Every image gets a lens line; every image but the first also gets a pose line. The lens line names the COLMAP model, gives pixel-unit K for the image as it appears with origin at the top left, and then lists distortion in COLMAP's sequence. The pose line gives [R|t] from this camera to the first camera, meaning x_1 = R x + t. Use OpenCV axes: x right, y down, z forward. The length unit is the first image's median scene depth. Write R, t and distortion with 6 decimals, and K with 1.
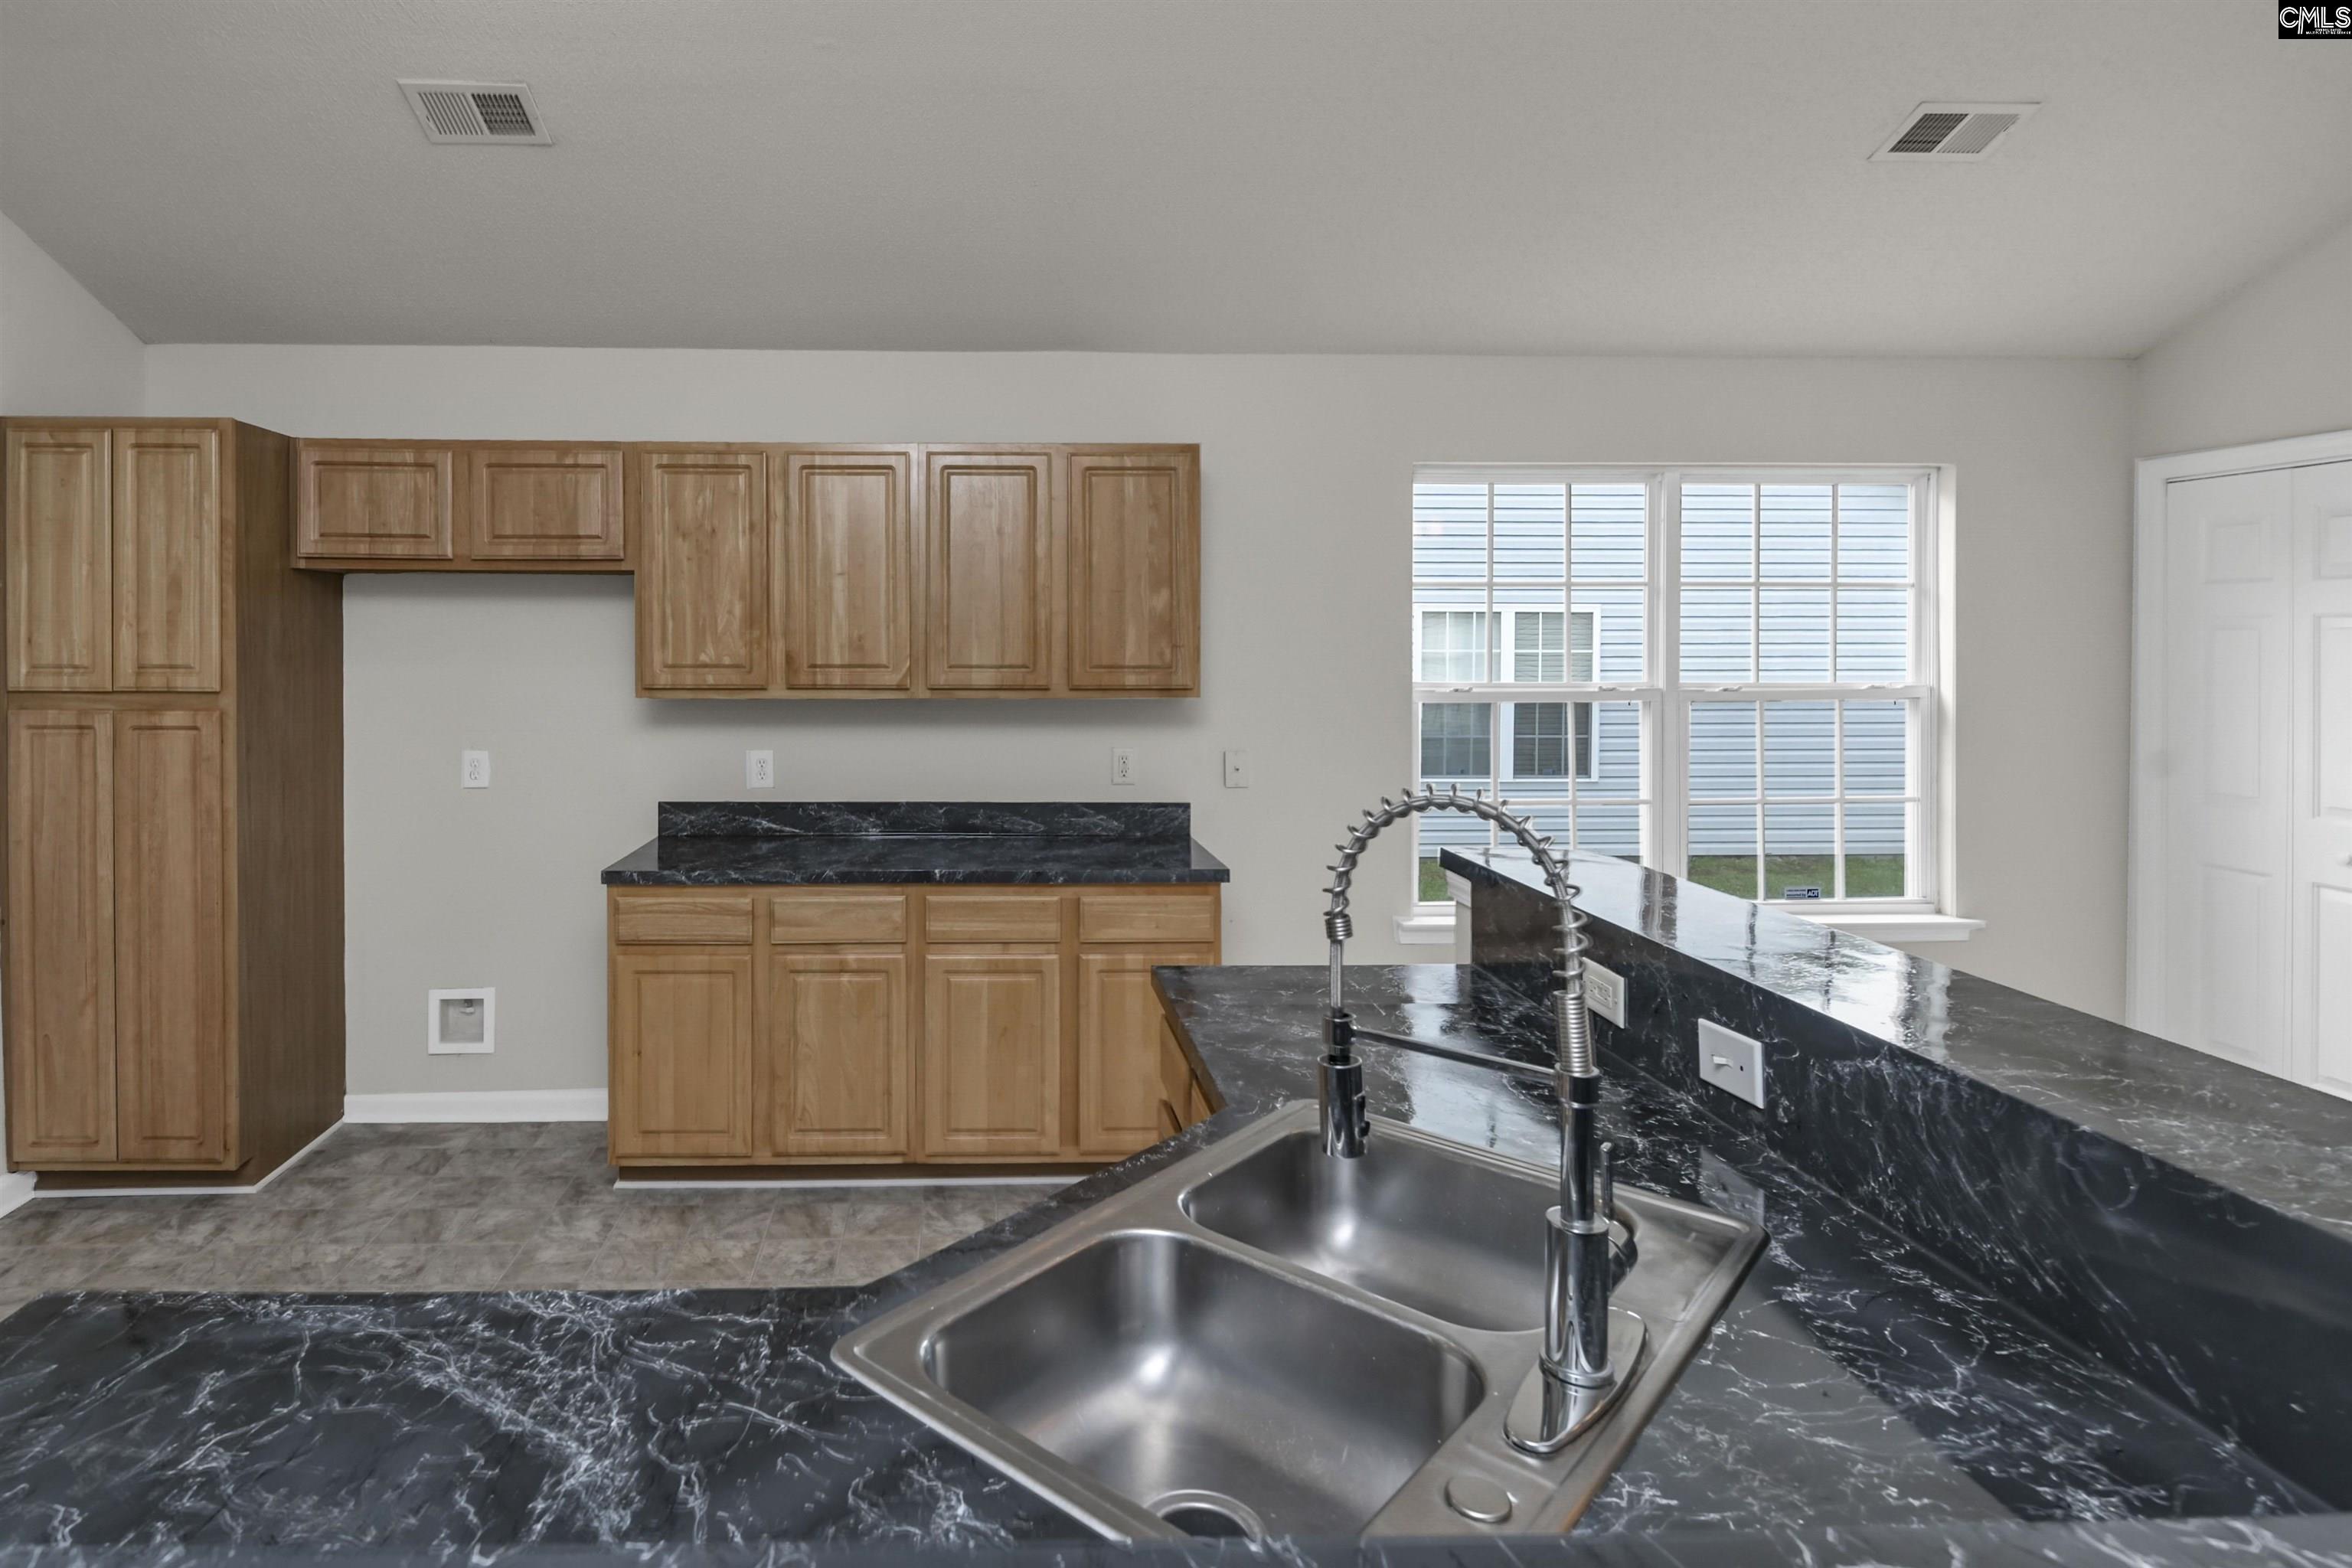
lens RADIAL K [[1180.4, 0, 1283.7], [0, 1180.4, 661.2], [0, 0, 1]] dist [0.004183, -0.002552]
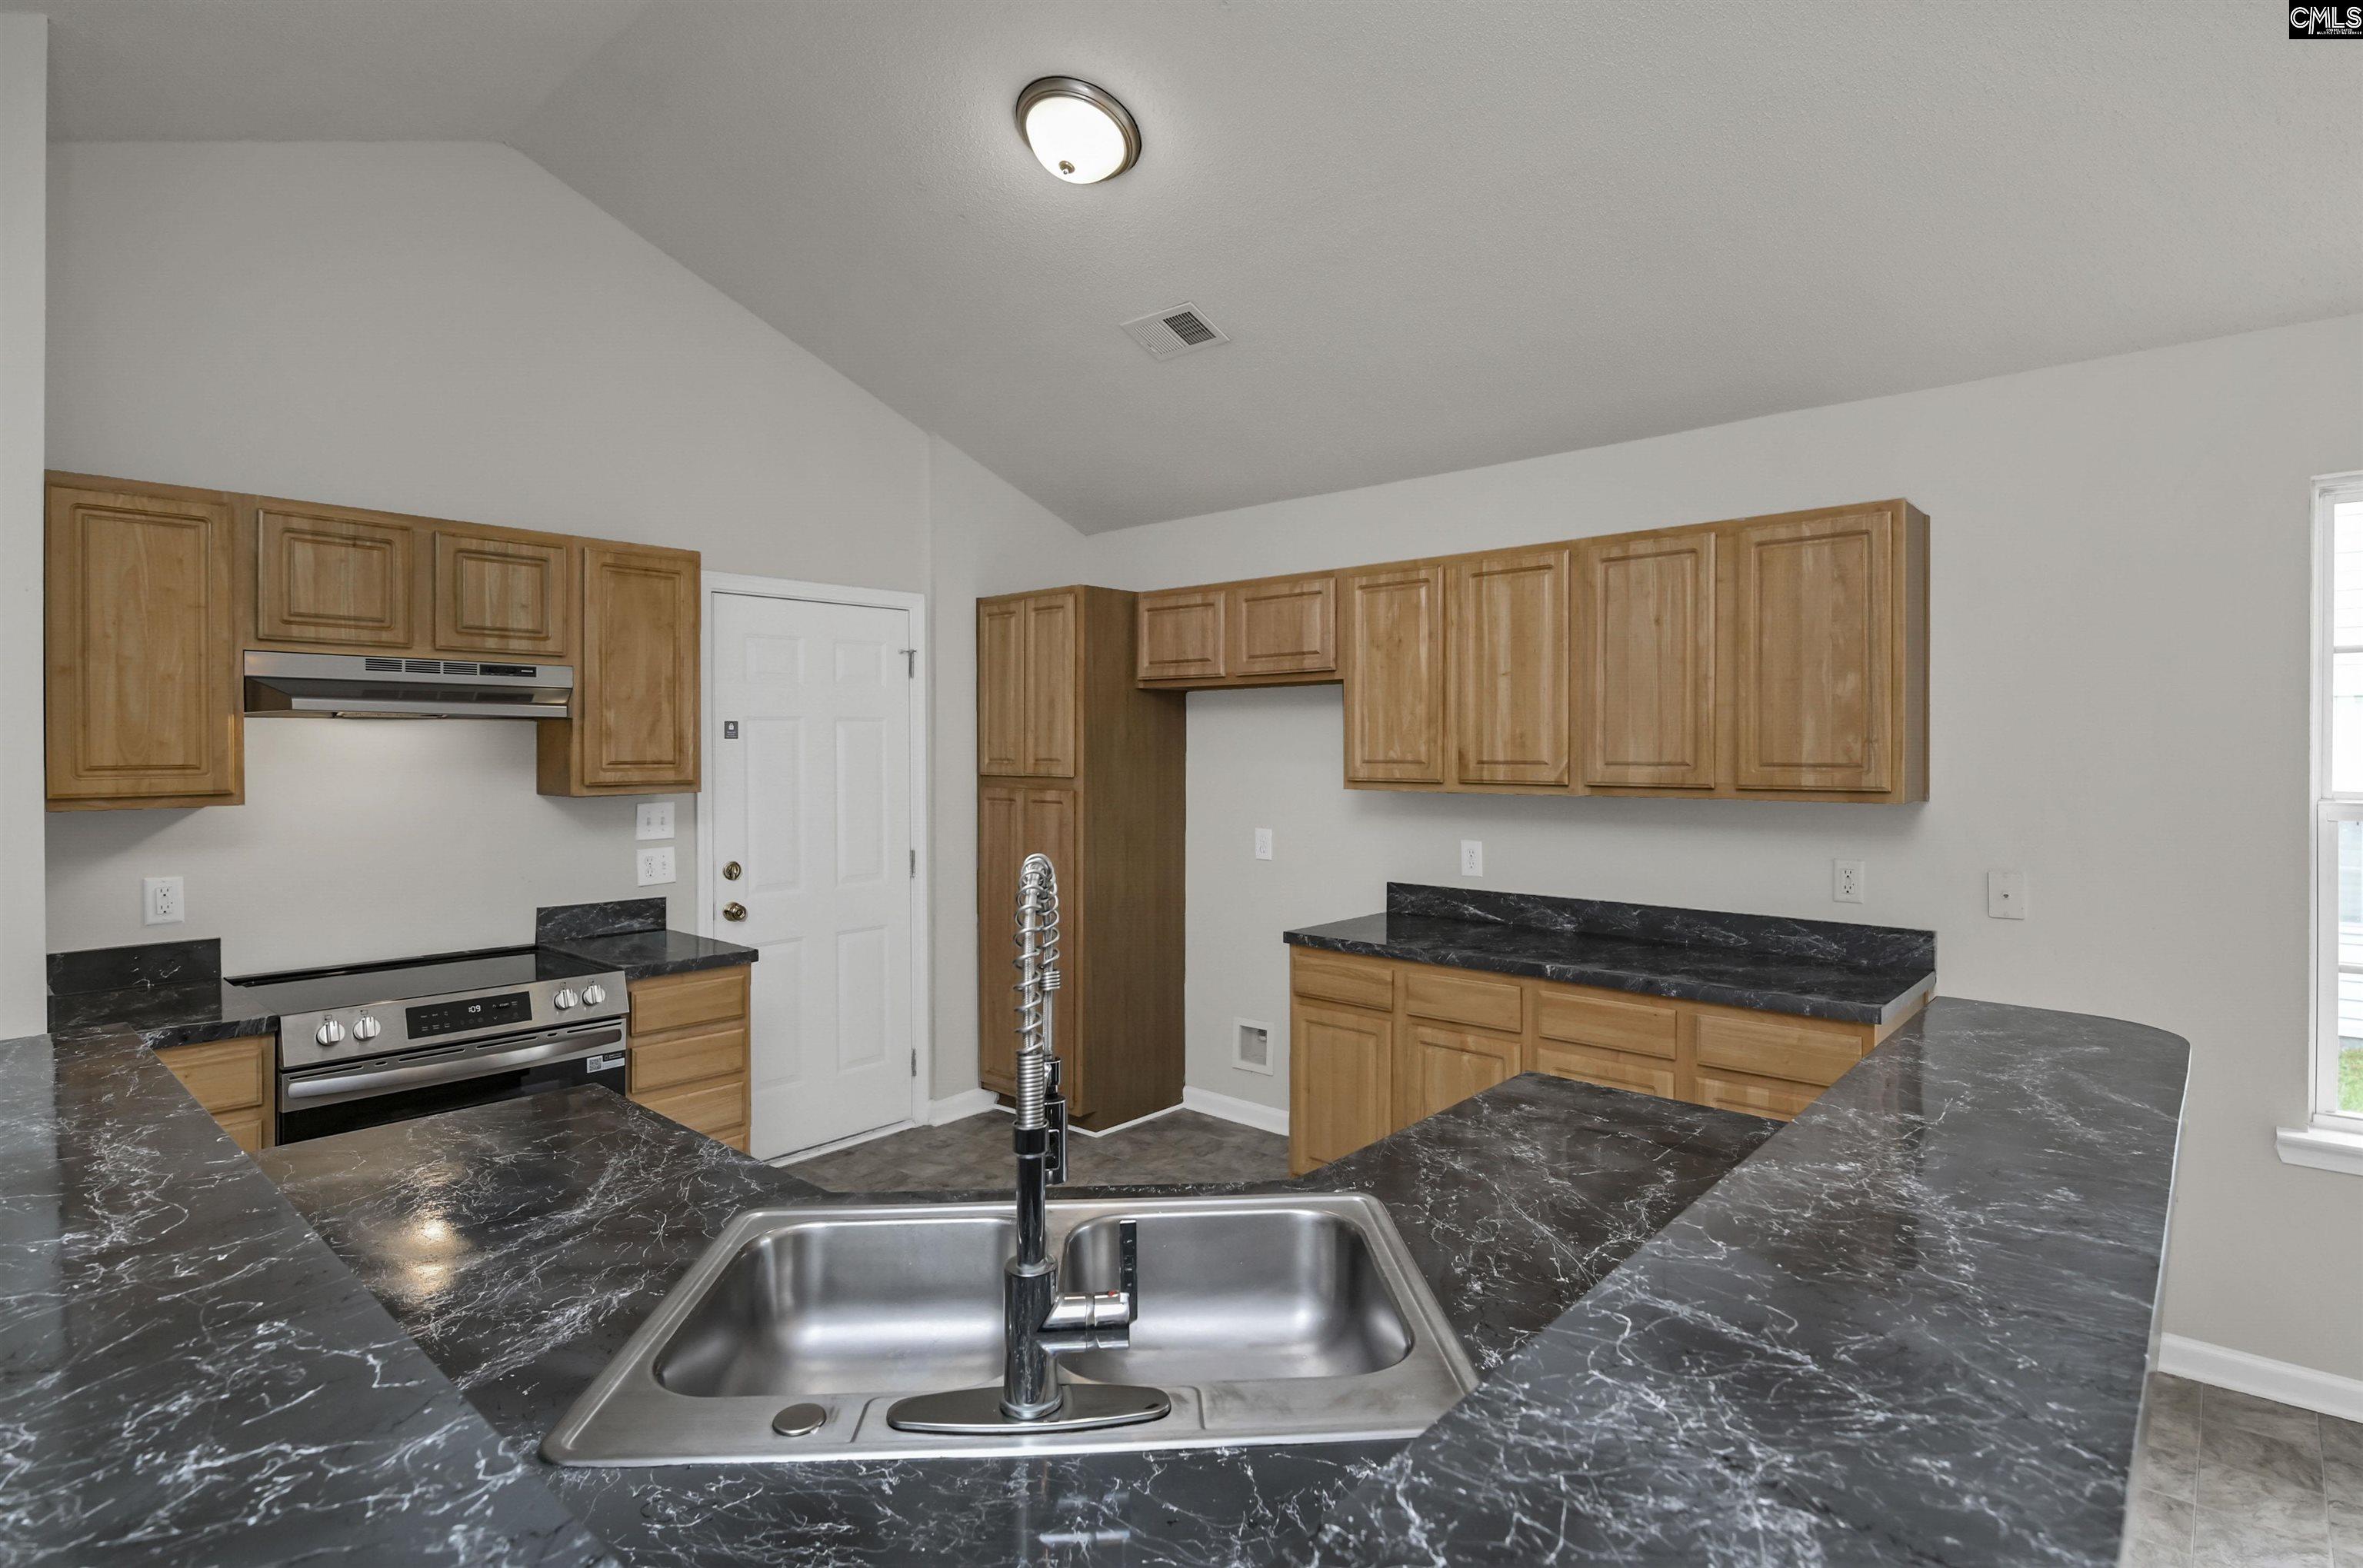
lens RADIAL K [[1185.8, 0, 1161.0], [0, 1185.8, 757.8], [0, 0, 1]] dist [0.004183, -0.002552]
pose [[0.722591, 0.002790, -0.691270, 0.129579], [-0.004133, 0.999991, -0.000284, 0.001550], [0.691263, 0.003063, 0.722597, 0.035883]]
